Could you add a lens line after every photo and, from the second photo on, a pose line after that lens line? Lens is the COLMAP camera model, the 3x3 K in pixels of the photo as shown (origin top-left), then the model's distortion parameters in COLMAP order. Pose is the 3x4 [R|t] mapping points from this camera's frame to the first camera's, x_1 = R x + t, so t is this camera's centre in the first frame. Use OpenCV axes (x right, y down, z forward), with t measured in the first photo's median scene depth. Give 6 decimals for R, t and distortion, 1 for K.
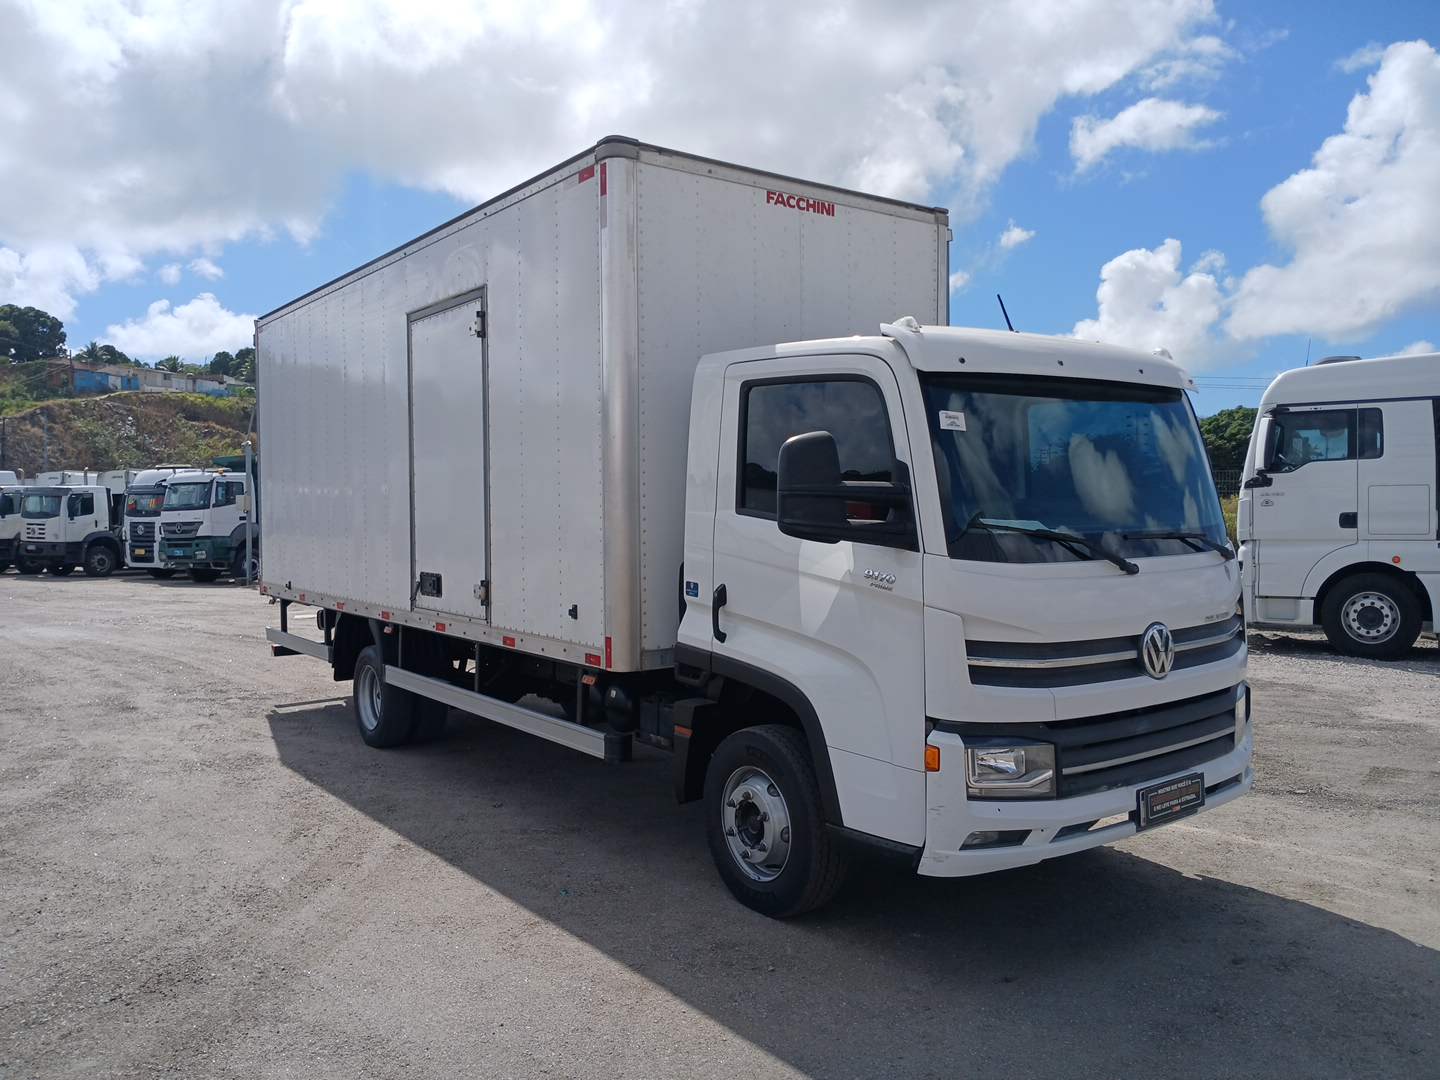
lens RADIAL K [[1119.1, 0, 720.0], [0, 1119.1, 540.0], [0, 0, 1]] dist [0.000544, -0.050590]
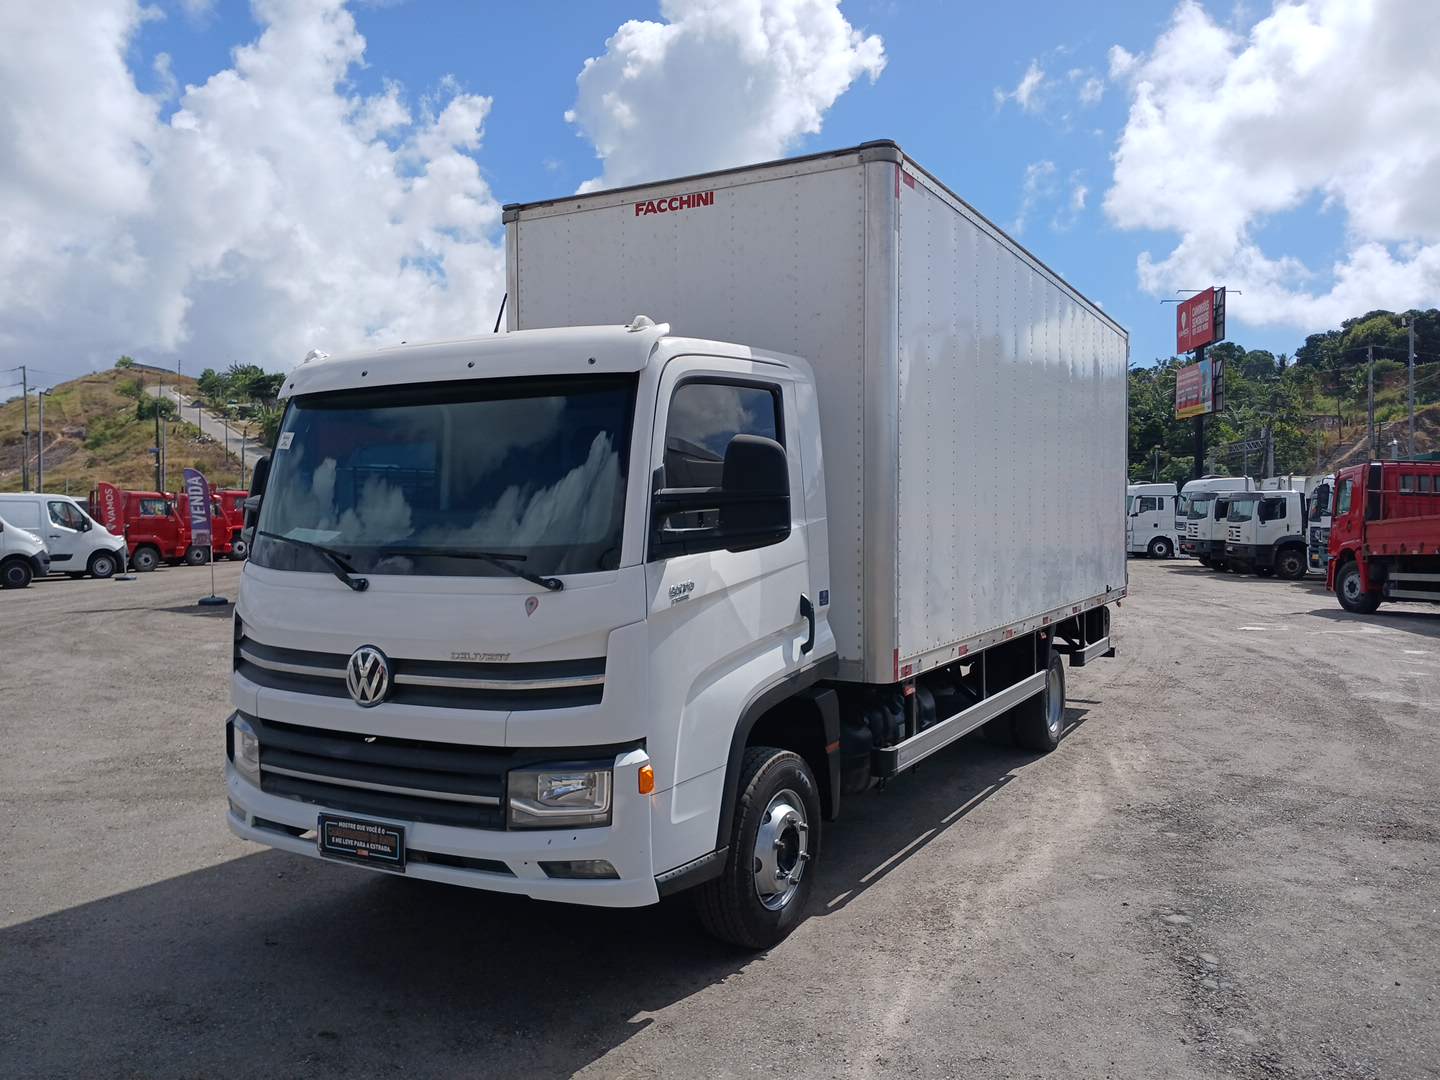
lens RADIAL K [[1119.1, 0, 720.0], [0, 1119.1, 540.0], [0, 0, 1]] dist [0.000544, -0.050590]
pose [[0.405203, 0.027511, -0.913813, 0.997292], [-0.030425, 0.999399, 0.016597, -0.027303], [0.913720, 0.021077, 0.405796, 0.658879]]
